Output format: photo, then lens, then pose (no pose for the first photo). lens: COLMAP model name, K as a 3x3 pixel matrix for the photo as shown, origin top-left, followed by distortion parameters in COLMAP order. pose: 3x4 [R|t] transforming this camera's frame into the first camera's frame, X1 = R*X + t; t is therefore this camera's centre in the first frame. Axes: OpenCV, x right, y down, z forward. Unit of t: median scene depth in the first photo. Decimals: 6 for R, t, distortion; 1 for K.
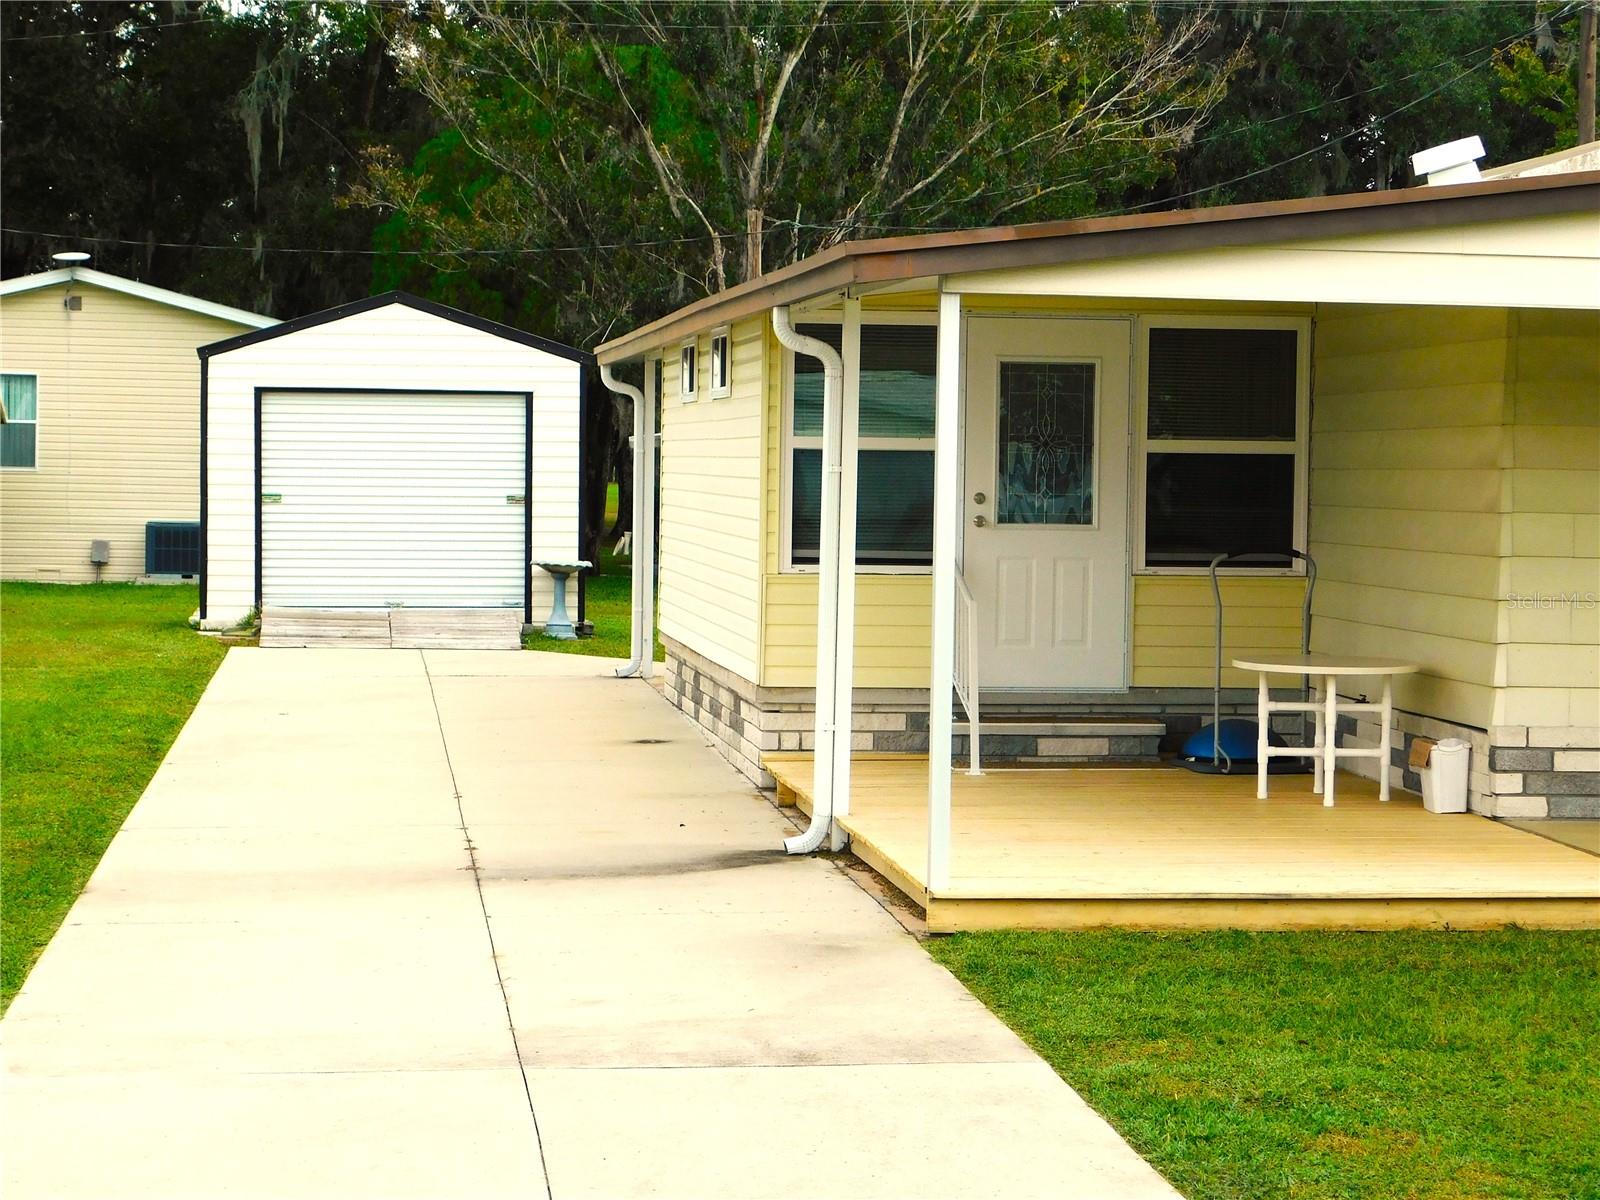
lens RADIAL K [[3418.2, 0, 800.0], [0, 3418.2, 600.0], [0, 0, 1]] dist [0.019287, 0.187277]
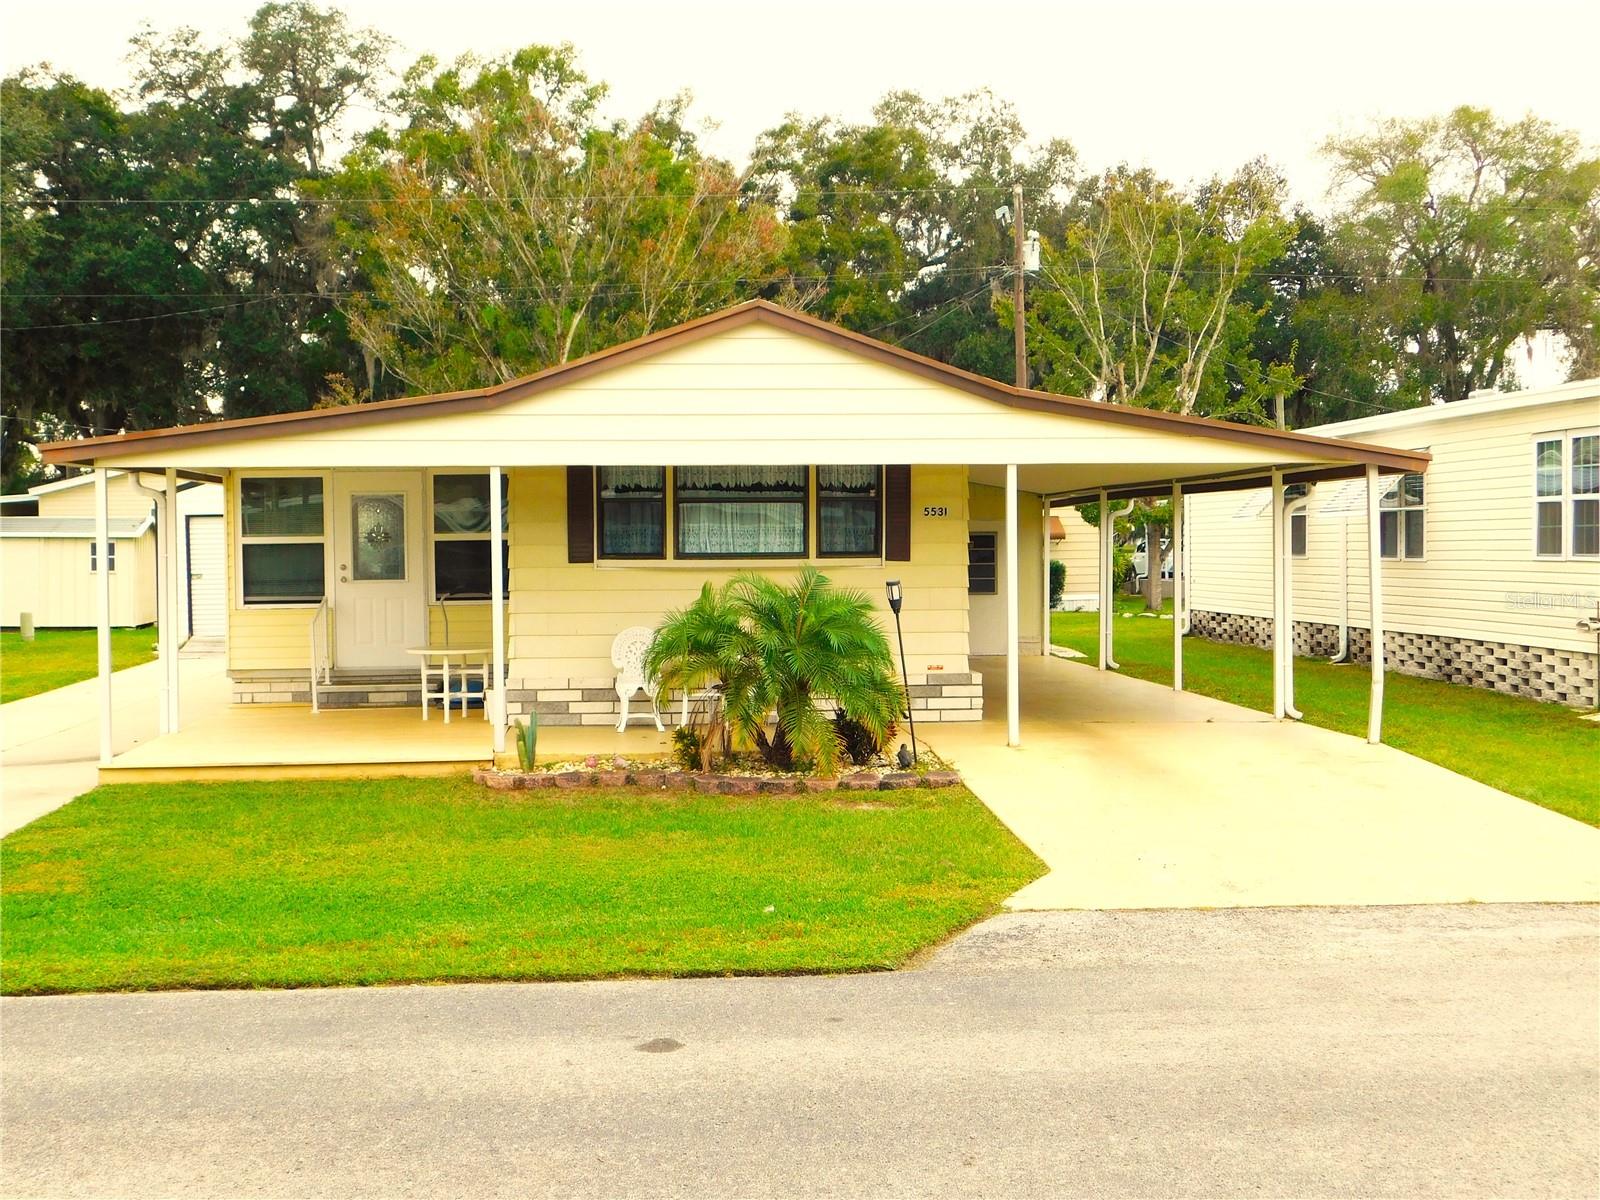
lens RADIAL K [[2112.7, 0, 800.0], [0, 2112.7, 600.0], [0, 0, 1]] dist [0.010978, 0.035078]
pose [[0.998444, -0.025613, -0.049529, 0.362964], [0.024910, 0.999581, -0.014767, 0.011916], [0.049886, 0.013510, 0.998664, -0.157509]]
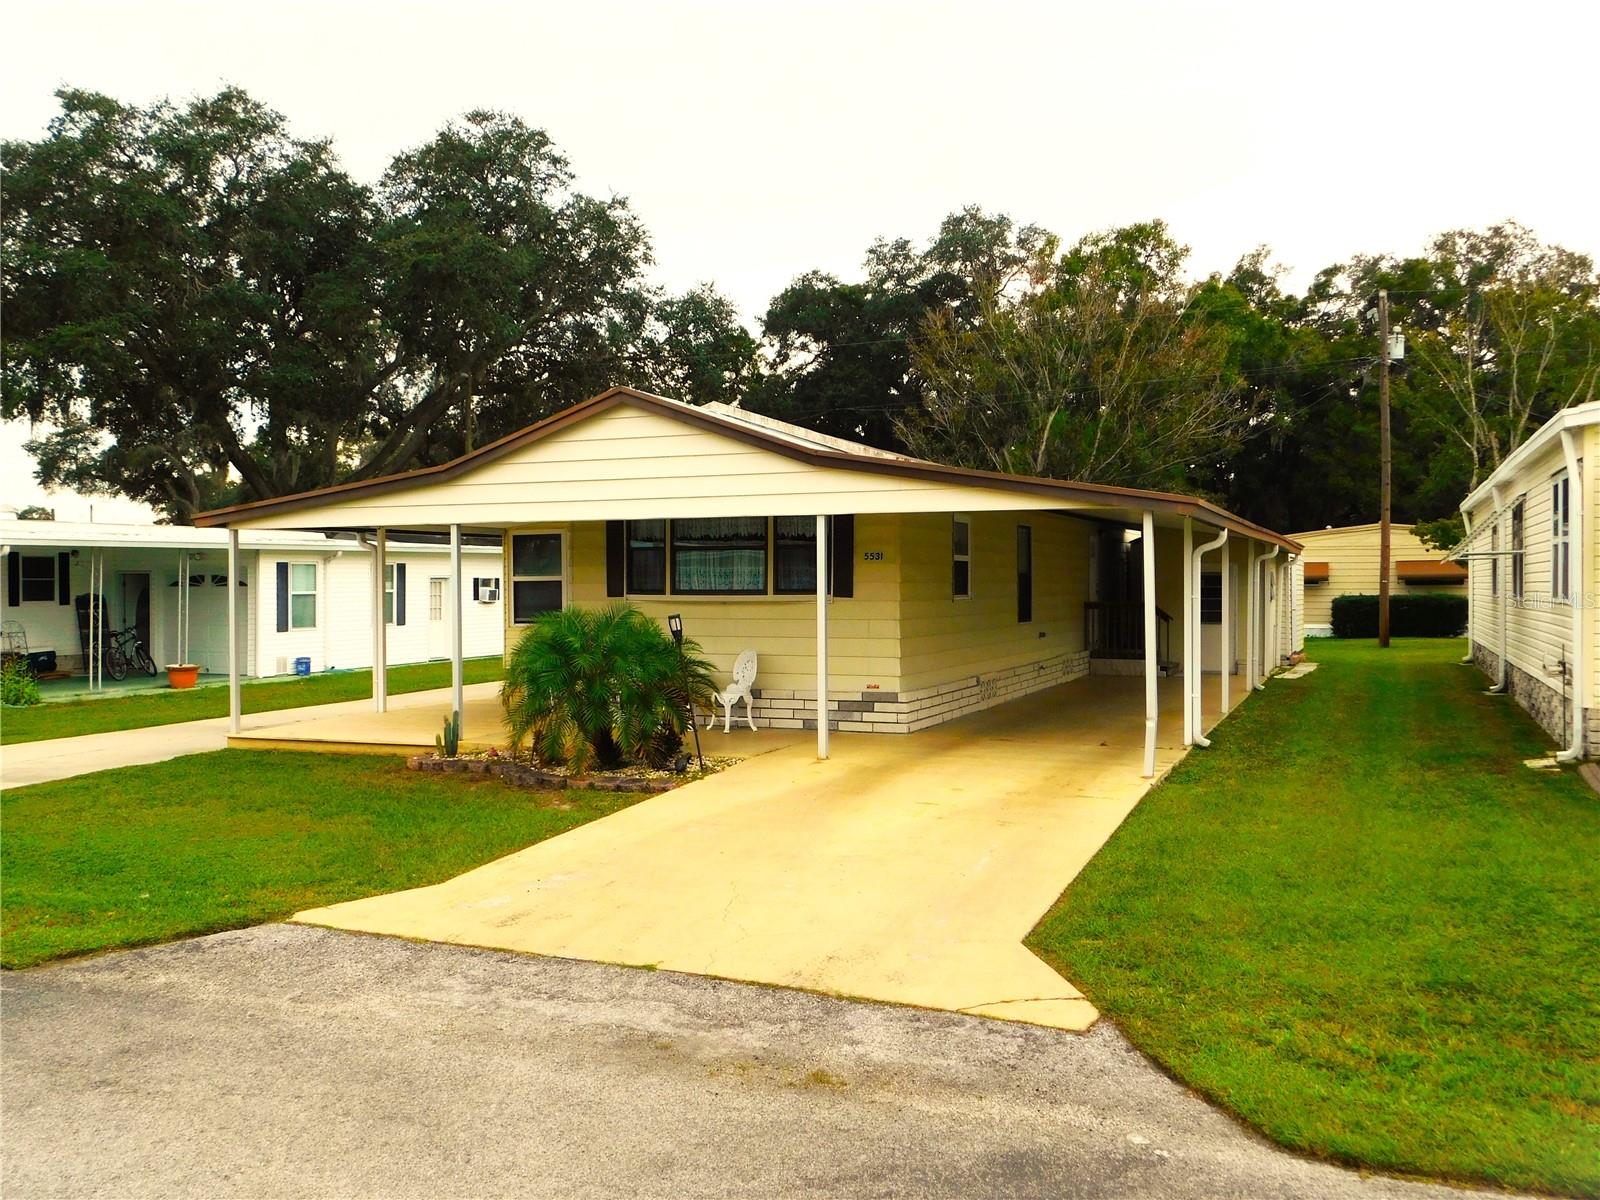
lens RADIAL K [[1408.2, 0, 800.0], [0, 1408.2, 600.0], [0, 0, 1]] dist [-0.011555, -0.006398]
pose [[0.867272, -0.017200, -0.497537, 0.748472], [0.001073, 0.999465, -0.032681, 0.007552], [0.497833, 0.027809, 0.866827, 0.143099]]
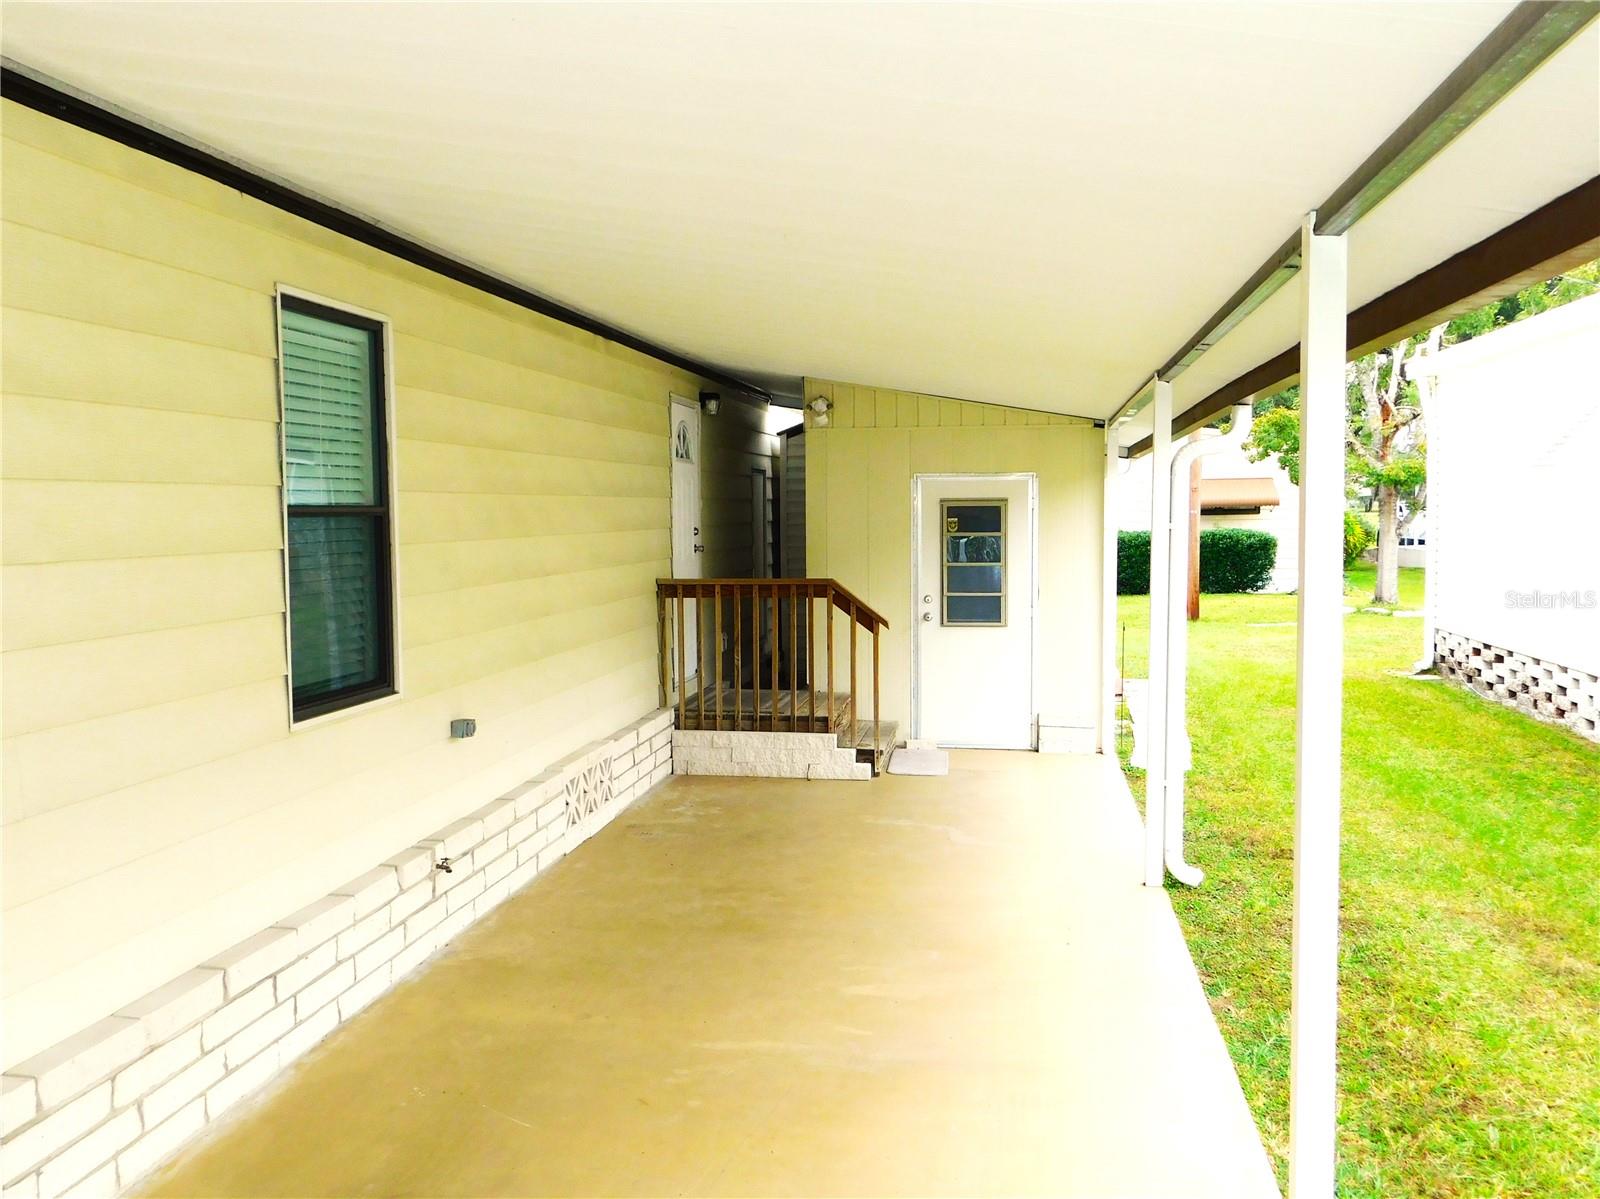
lens RADIAL K [[1462.4, 0, 800.0], [0, 1462.4, 599.5], [0, 0, 1]] dist [-0.003523, -0.003342]
pose [[0.960048, -0.010236, -0.279649, 0.515260], [0.016339, 0.999676, 0.019502, -0.035668], [0.279359, -0.023292, 0.959904, 0.938308]]
